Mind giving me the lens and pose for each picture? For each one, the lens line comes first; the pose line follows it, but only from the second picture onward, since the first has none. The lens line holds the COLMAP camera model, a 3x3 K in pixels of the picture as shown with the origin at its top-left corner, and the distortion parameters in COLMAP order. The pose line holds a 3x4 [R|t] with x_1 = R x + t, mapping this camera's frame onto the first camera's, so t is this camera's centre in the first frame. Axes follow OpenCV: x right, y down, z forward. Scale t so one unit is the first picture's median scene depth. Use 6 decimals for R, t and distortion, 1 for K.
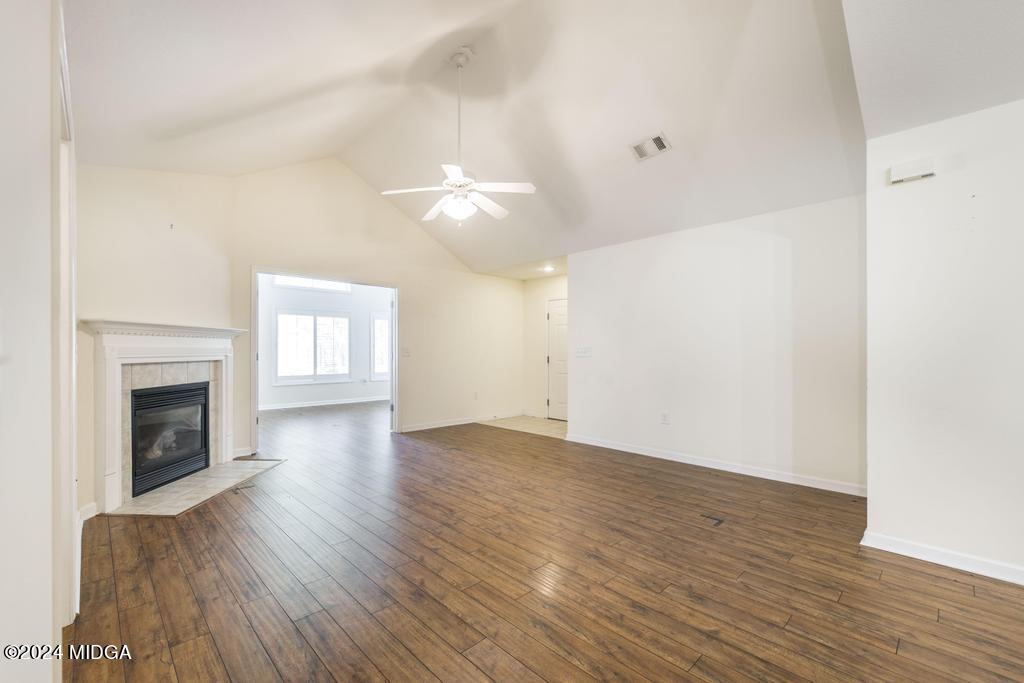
lens RADIAL K [[428.8, 0, 468.6], [0, 428.8, 352.0], [0, 0, 1]] dist [0.001502, 0.000128]
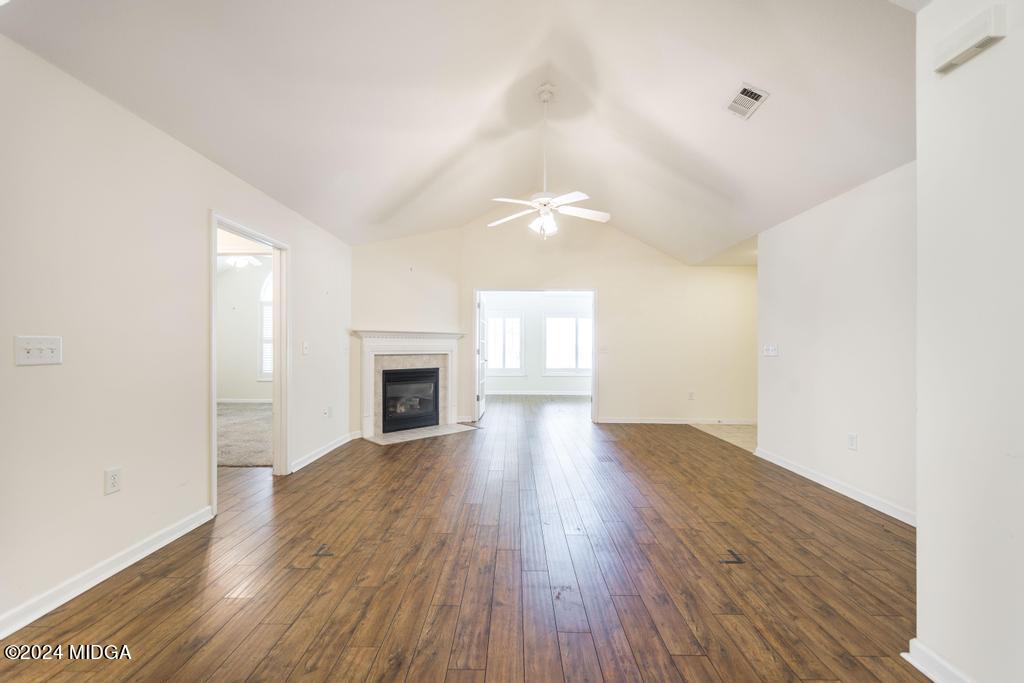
lens RADIAL K [[413.1, 0, 507.6], [0, 413.1, 346.3], [0, 0, 1]] dist [-0.000161, 0.000007]
pose [[0.737567, 0.000912, -0.675274, 0.664745], [-0.004939, 0.999980, -0.004044, -0.002060], [0.675256, 0.006318, 0.737556, 0.116113]]
